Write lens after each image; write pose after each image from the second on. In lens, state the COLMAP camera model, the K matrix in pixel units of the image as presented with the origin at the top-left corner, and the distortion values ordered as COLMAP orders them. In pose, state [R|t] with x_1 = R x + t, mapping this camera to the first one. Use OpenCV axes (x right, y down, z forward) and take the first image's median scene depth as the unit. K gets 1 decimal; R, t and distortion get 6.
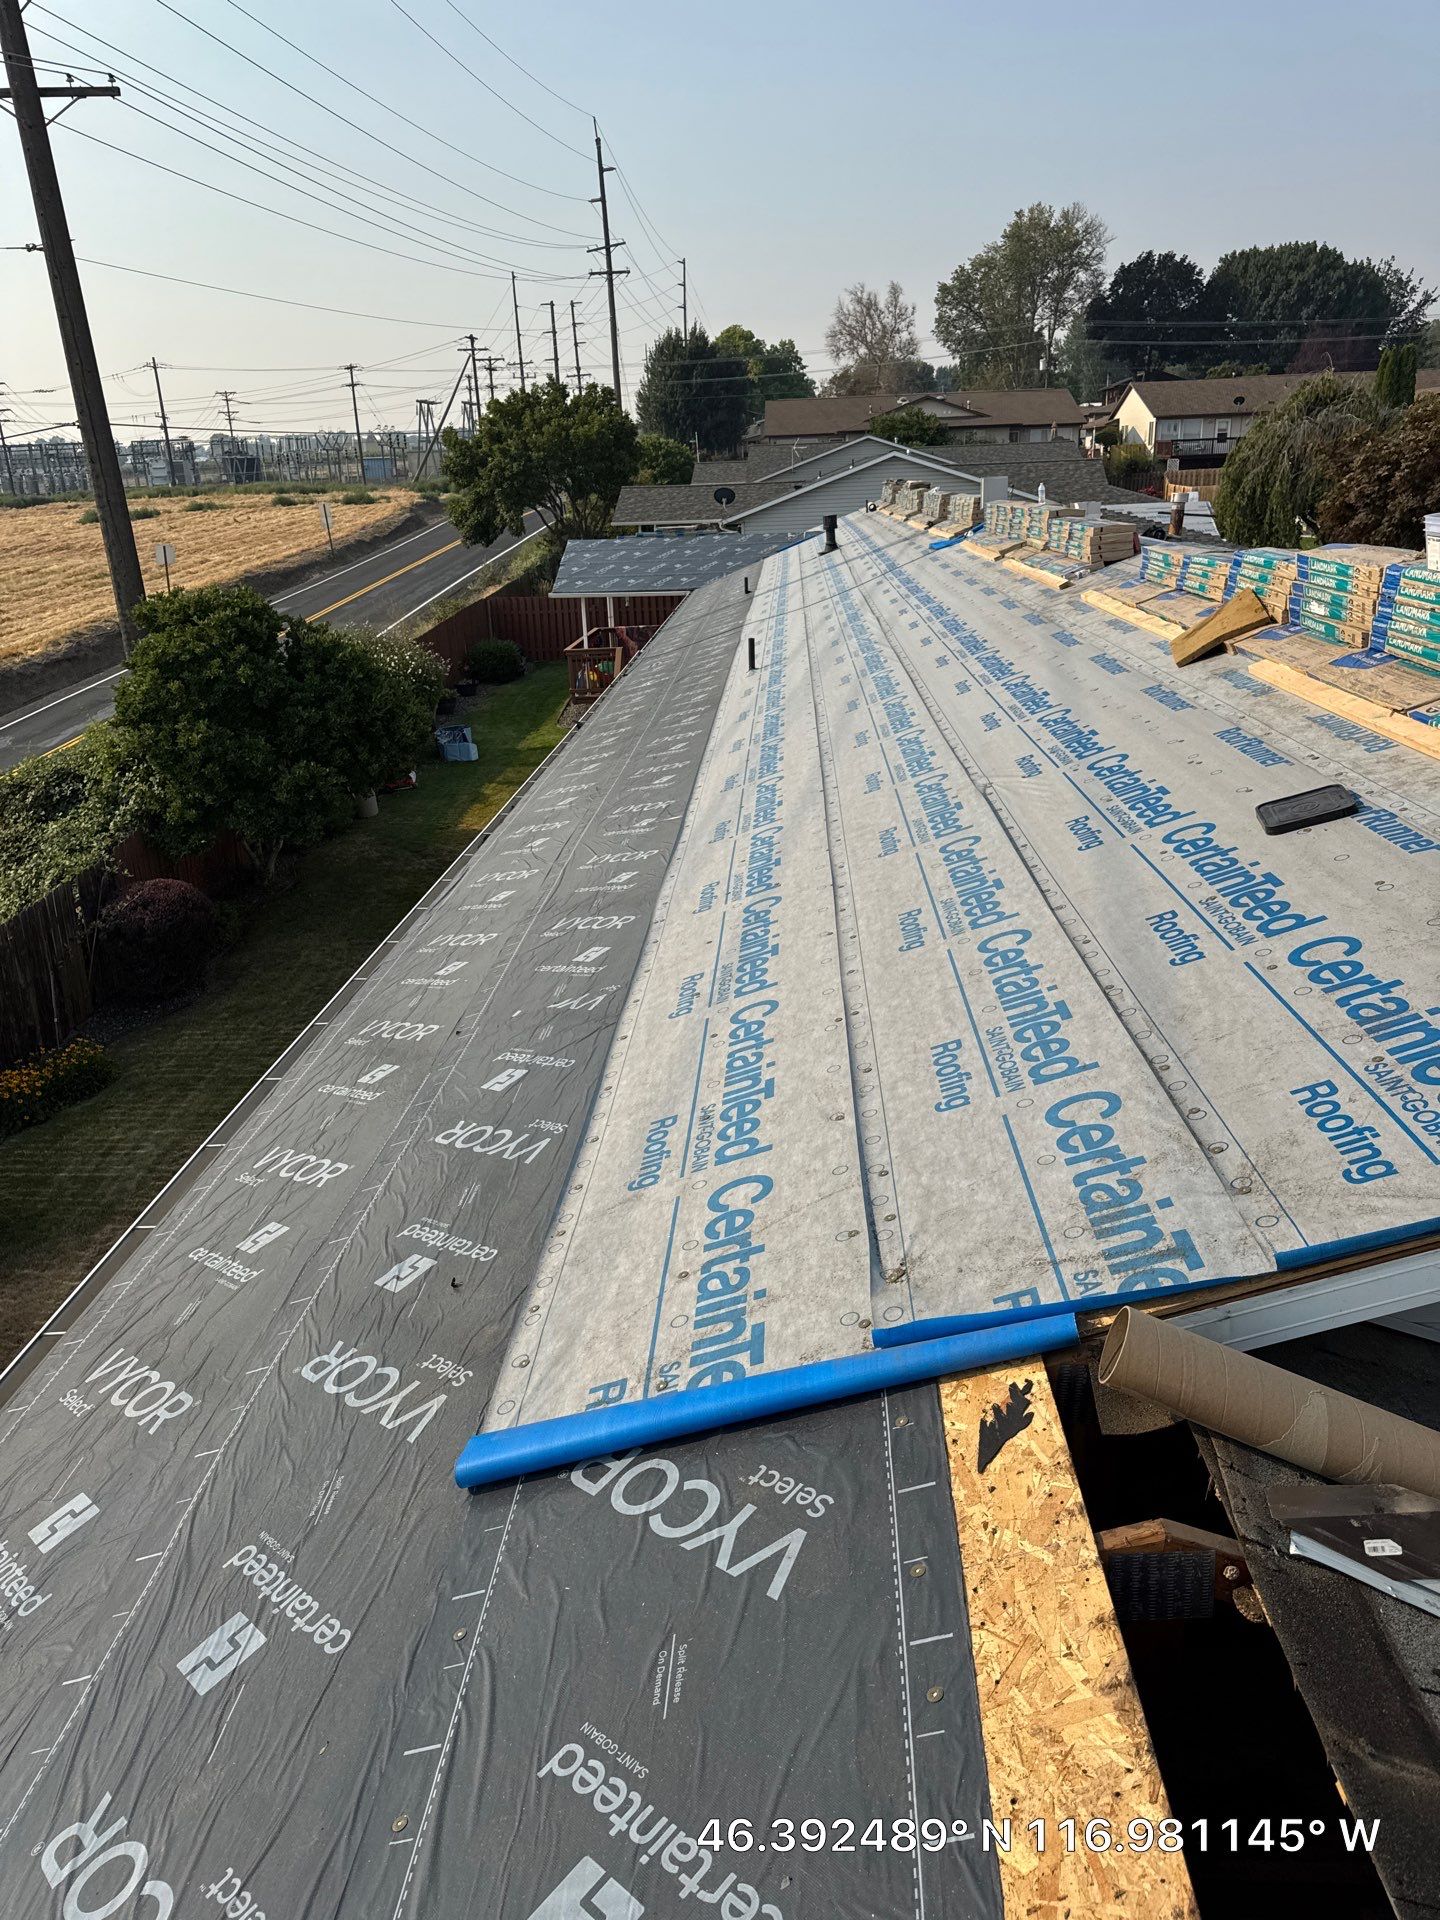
lens RADIAL K [[1336.1, 0, 708.3], [0, 1336.1, 946.2], [0, 0, 1]] dist [0.034776, -0.036749]
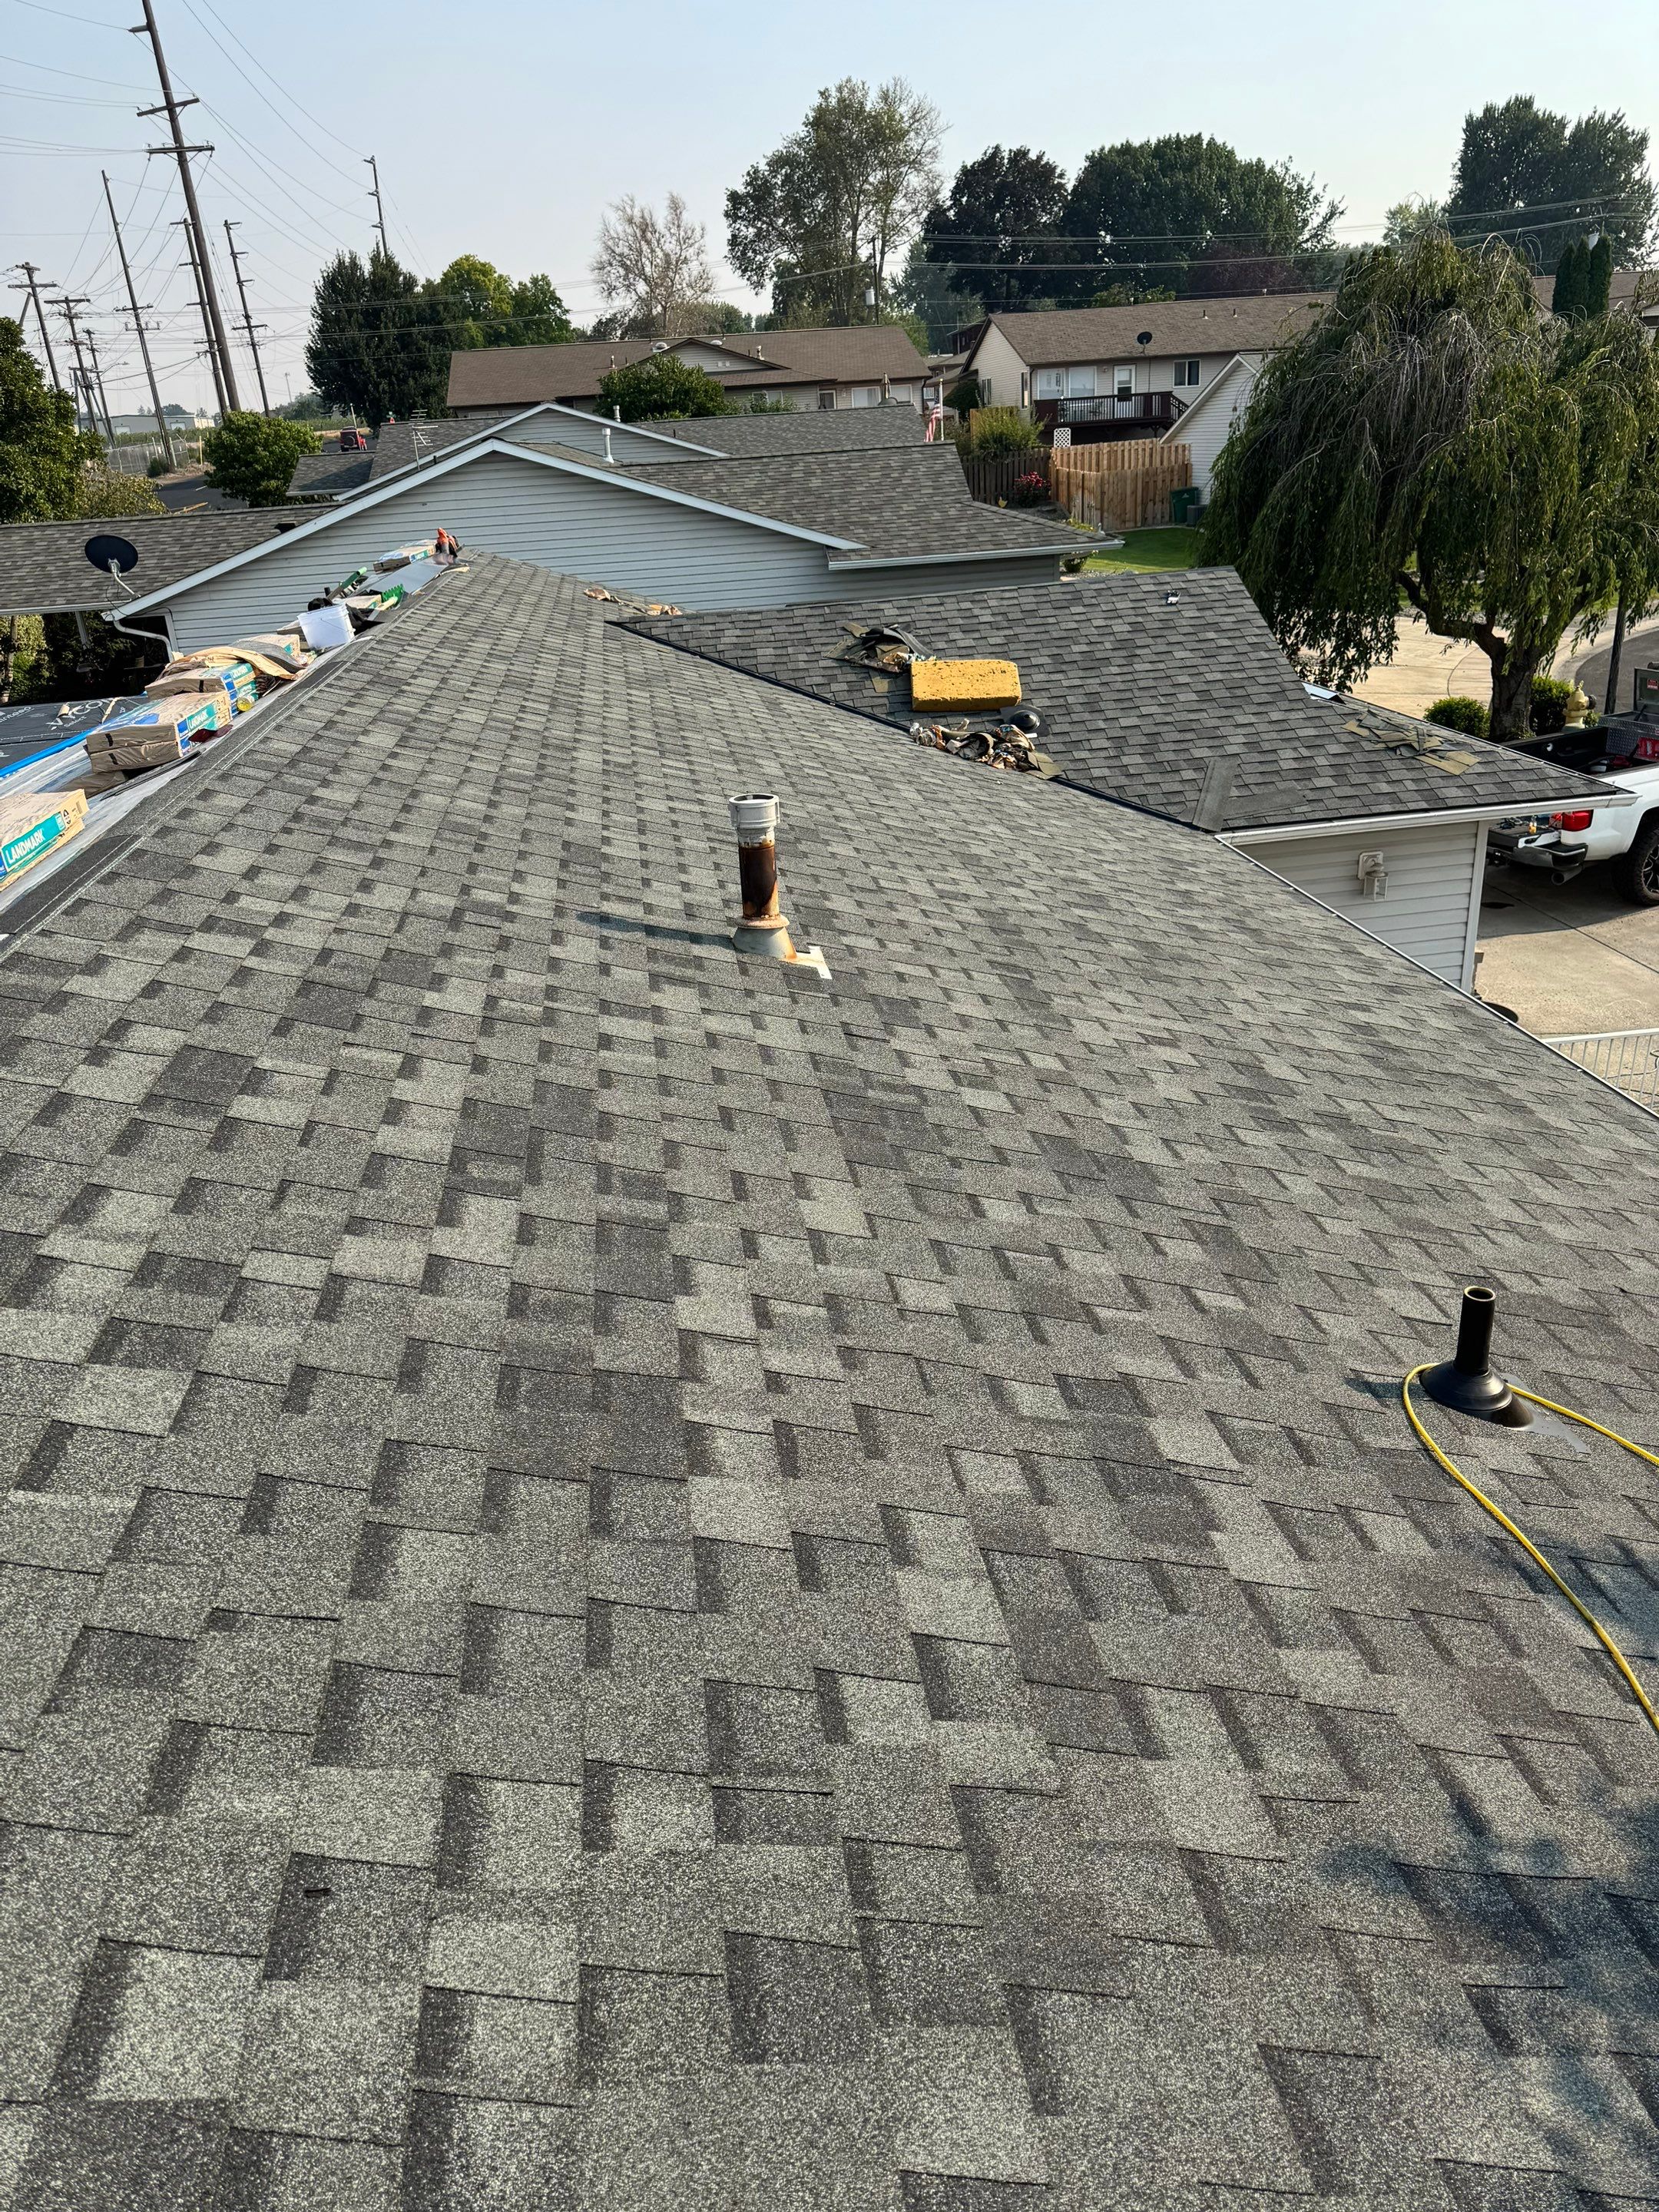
lens RADIAL K [[1539.3, 0, 825.0], [0, 1539.3, 1109.1], [0, 0, 1]] dist [0.034776, -0.036749]
pose [[0.981818, -0.099773, 0.161489, 0.036182], [0.089253, 0.993464, 0.071151, -0.045759], [-0.167532, -0.055444, 0.984306, 0.121538]]
